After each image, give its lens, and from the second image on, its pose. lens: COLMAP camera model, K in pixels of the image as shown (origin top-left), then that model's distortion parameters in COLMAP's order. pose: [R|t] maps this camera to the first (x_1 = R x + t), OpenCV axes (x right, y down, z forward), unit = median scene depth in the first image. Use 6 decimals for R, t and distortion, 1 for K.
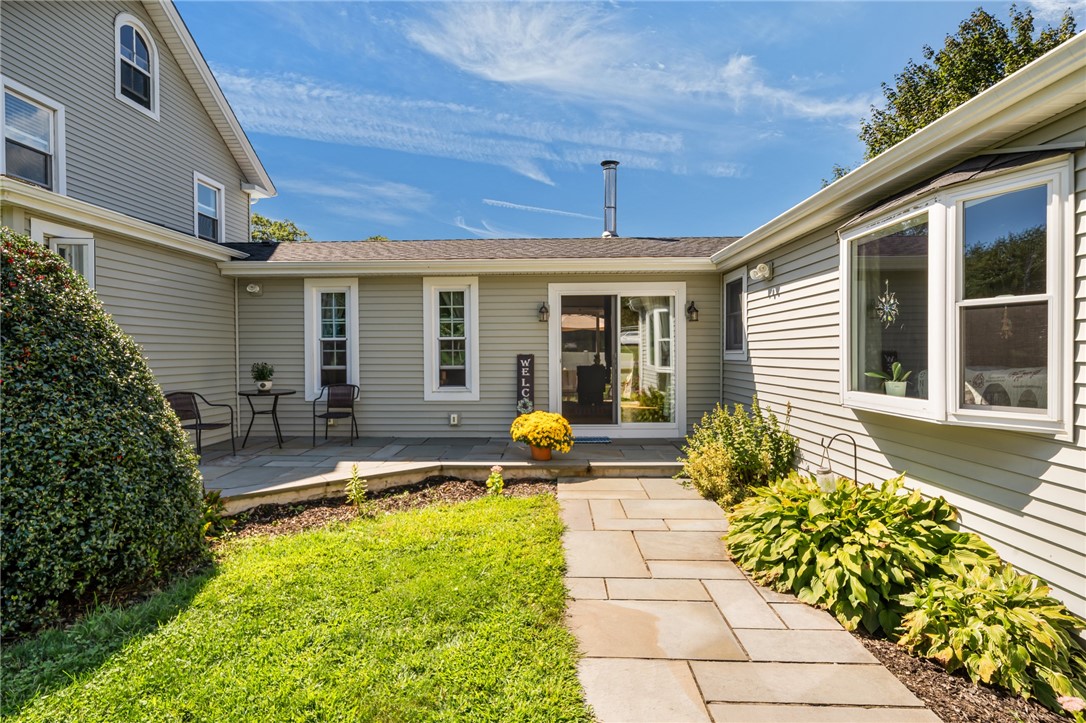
lens RADIAL K [[522.2, 0, 543.0], [0, 522.2, 361.5], [0, 0, 1]] dist [0.001061, 0.000534]
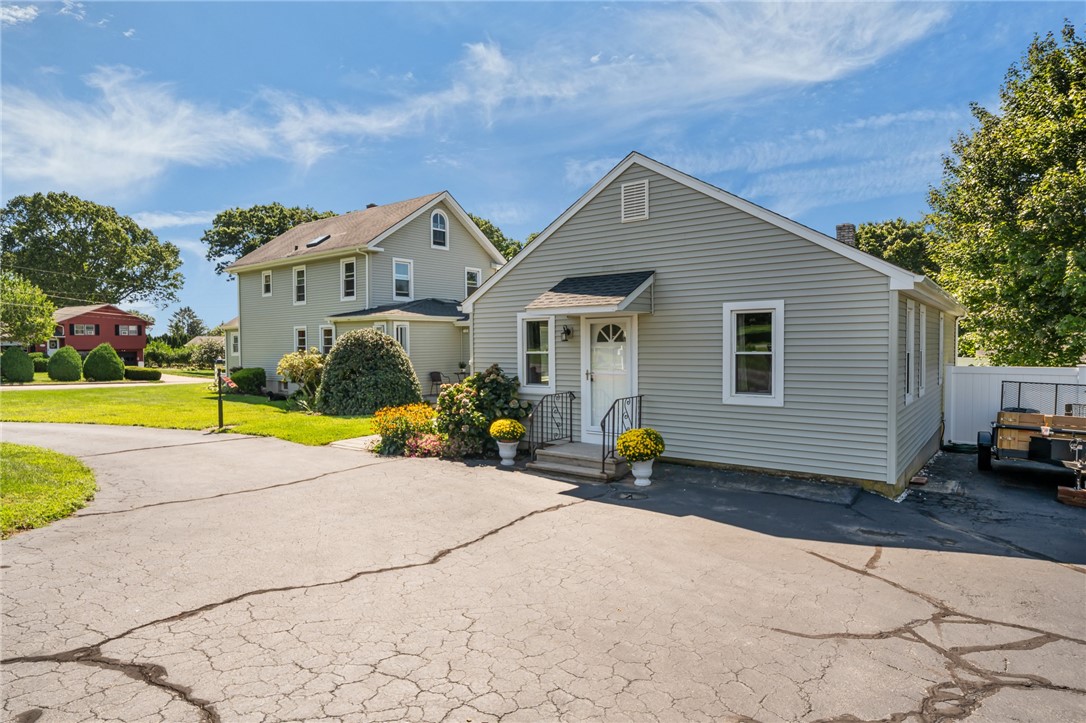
lens RADIAL K [[629.6, 0, 543.0], [0, 629.6, 361.5], [0, 0, 1]] dist [0.001857, 0.000178]
pose [[0.811604, 0.003911, -0.584195, 1.155300], [-0.003654, 0.999992, 0.001618, -0.010130], [0.584197, 0.000822, 0.811612, -0.922449]]
